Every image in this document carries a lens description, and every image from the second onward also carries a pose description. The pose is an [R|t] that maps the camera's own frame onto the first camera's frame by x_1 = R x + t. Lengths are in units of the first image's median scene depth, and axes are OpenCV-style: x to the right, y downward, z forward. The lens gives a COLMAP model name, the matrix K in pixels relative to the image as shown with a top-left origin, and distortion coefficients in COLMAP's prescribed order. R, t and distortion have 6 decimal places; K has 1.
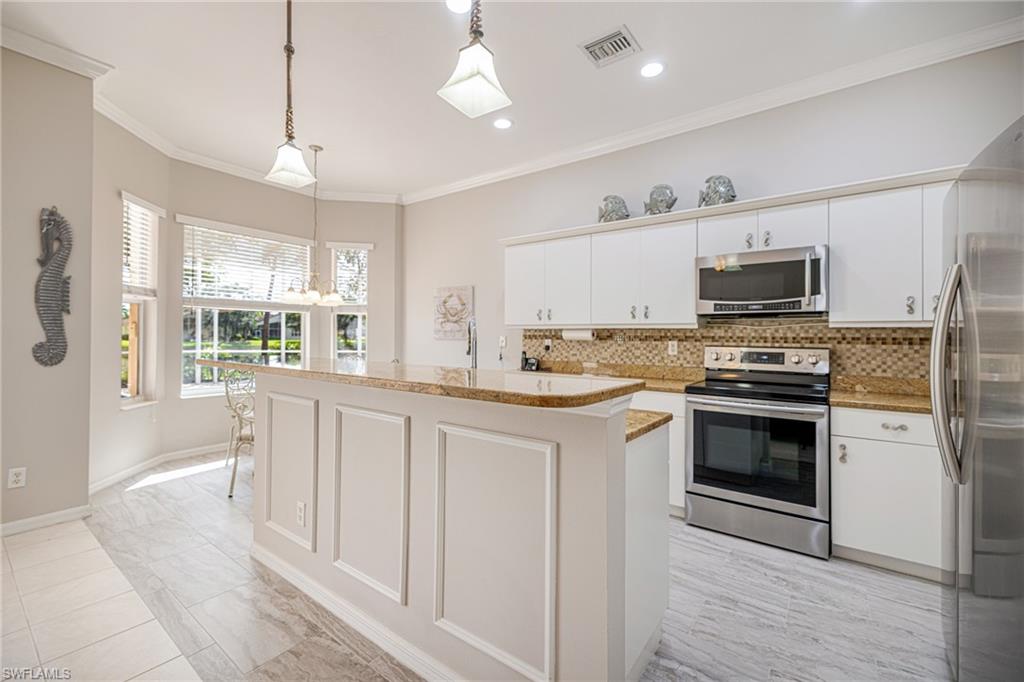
lens RADIAL K [[434.1, 0, 506.2], [0, 434.1, 338.3], [0, 0, 1]] dist [-0.000905, -0.000151]
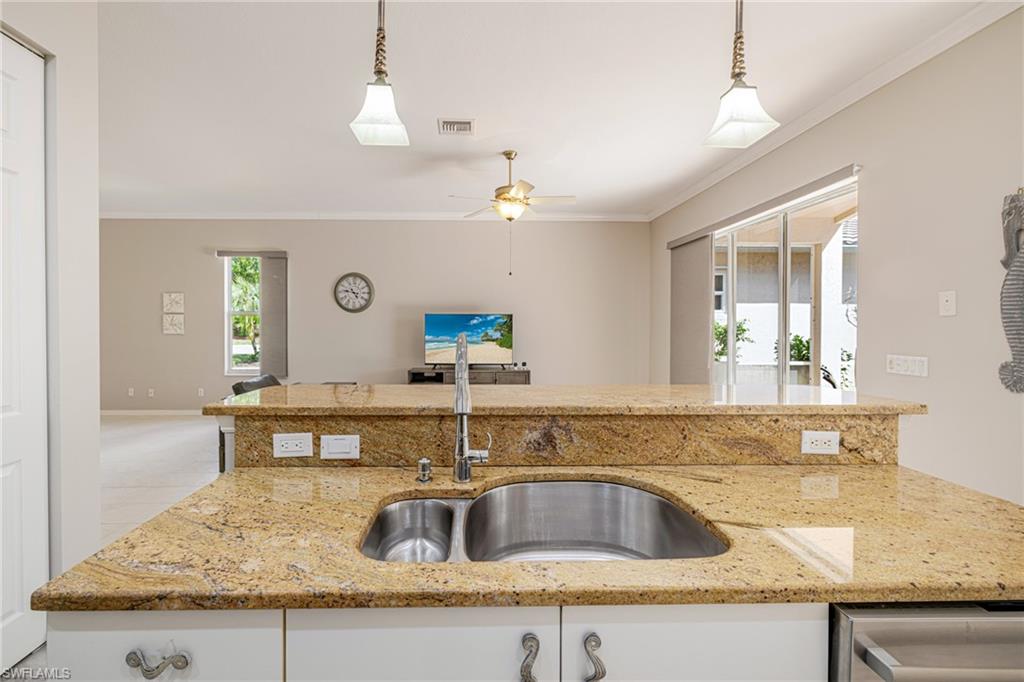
lens RADIAL K [[441.7, 0, 489.8], [0, 441.7, 329.3], [0, 0, 1]] dist [0.001348, 0.000594]
pose [[-0.780152, -0.006358, -0.625558, 0.147610], [-0.011541, 0.999924, 0.004230, -0.031604], [0.625484, 0.010520, -0.780166, 0.756581]]
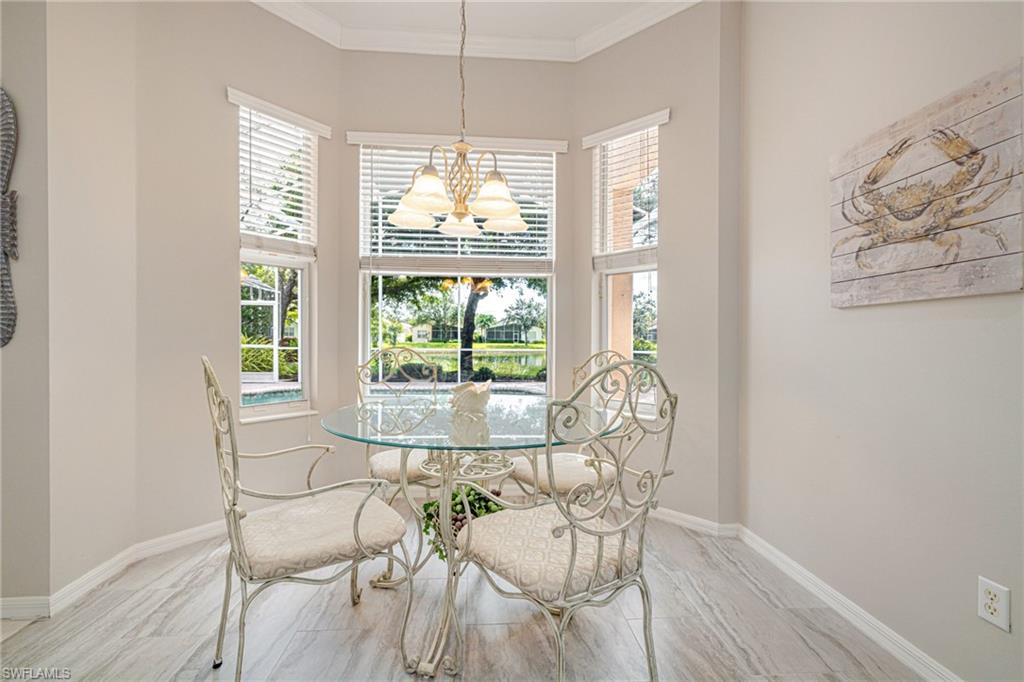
lens RADIAL K [[435.3, 0, 507.3], [0, 435.3, 343.7], [0, 0, 1]] dist [-0.002847, -0.000239]
pose [[0.661656, 0.002603, -0.749803, -0.114560], [-0.000183, 0.999995, 0.003309, 0.038737], [0.749808, -0.002052, 0.661653, 0.840466]]
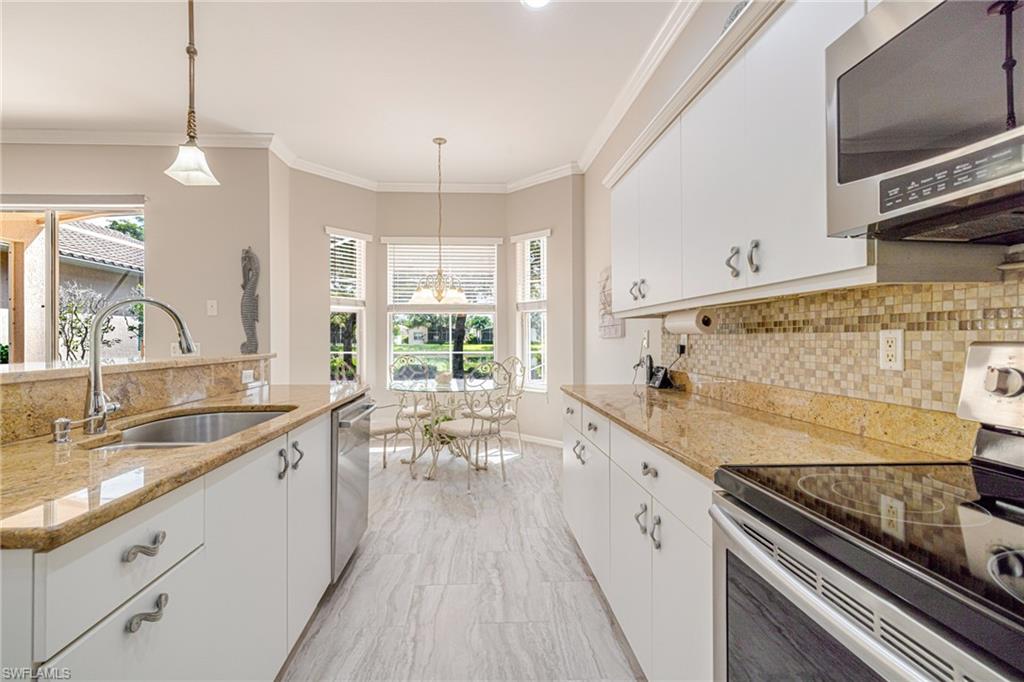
lens RADIAL K [[438.8, 0, 492.4], [0, 438.8, 341.5], [0, 0, 1]] dist [0.000241, 0.000067]
pose [[0.642206, -0.007821, -0.766492, 0.422447], [0.008587, 0.999959, -0.003008, 0.013052], [0.766484, -0.004650, 0.642247, 0.510635]]
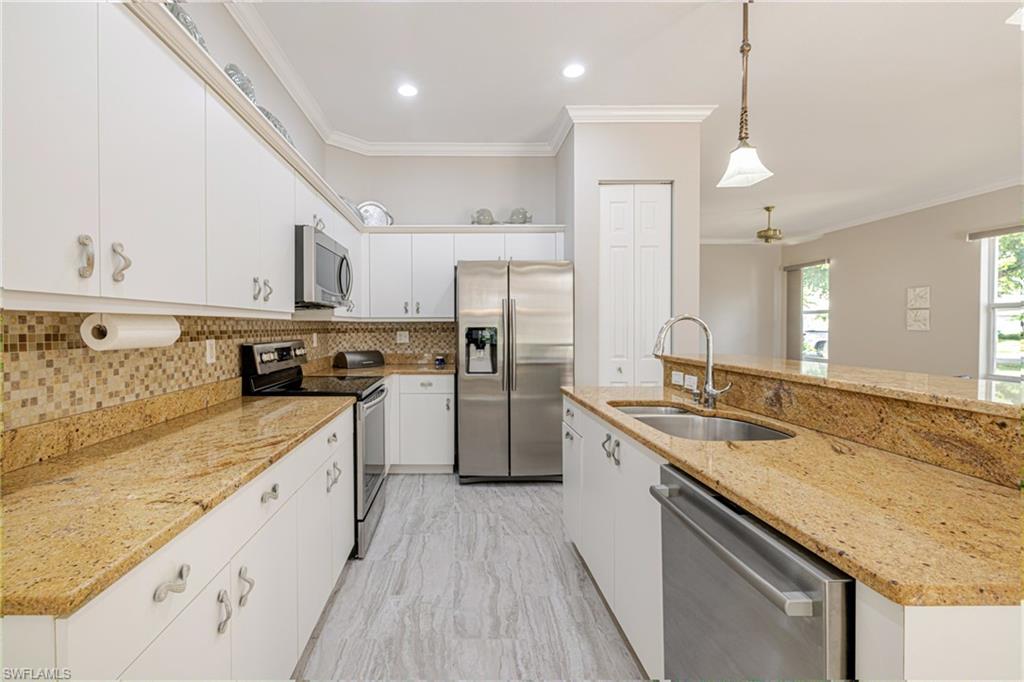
lens RADIAL K [[450.1, 0, 453.8], [0, 450.1, 330.5], [0, 0, 1]] dist [0.000806, 0.000156]
pose [[-0.605686, -0.019929, 0.795454, -0.273266], [-0.004692, 0.999758, 0.021476, -0.019011], [-0.795690, 0.009275, -0.605633, 1.044635]]
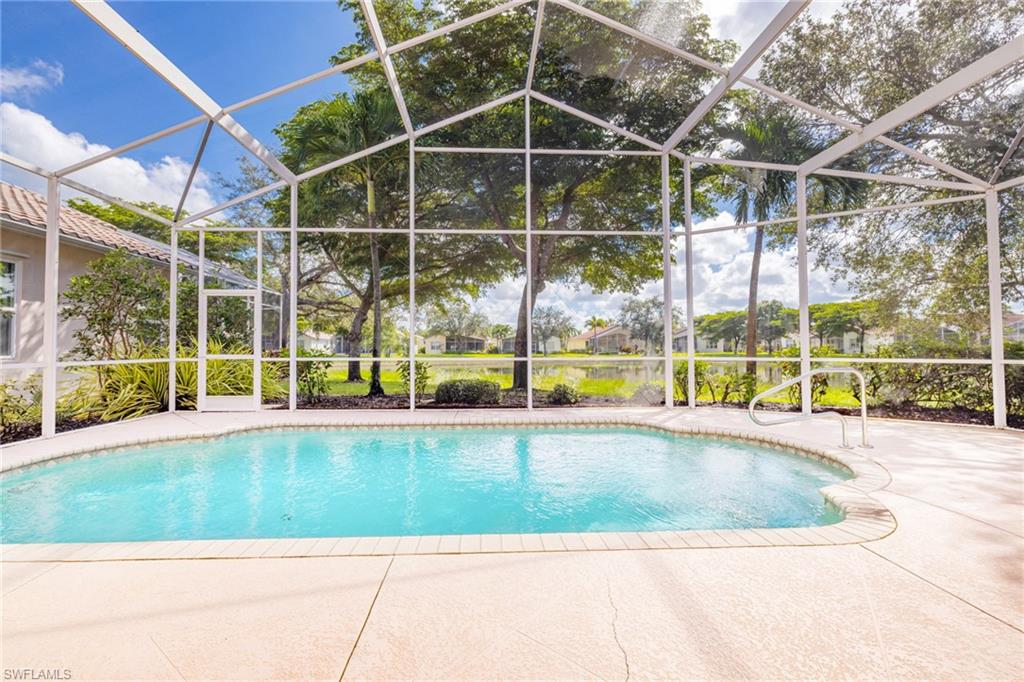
lens RADIAL K [[434.1, 0, 506.2], [0, 434.1, 338.3], [0, 0, 1]] dist [-0.000905, -0.000151]
pose [[0.642599, -0.033663, -0.765463, -1.173131], [0.010236, 0.999322, -0.035355, 0.066263], [0.766134, 0.014884, 0.642508, 1.232208]]
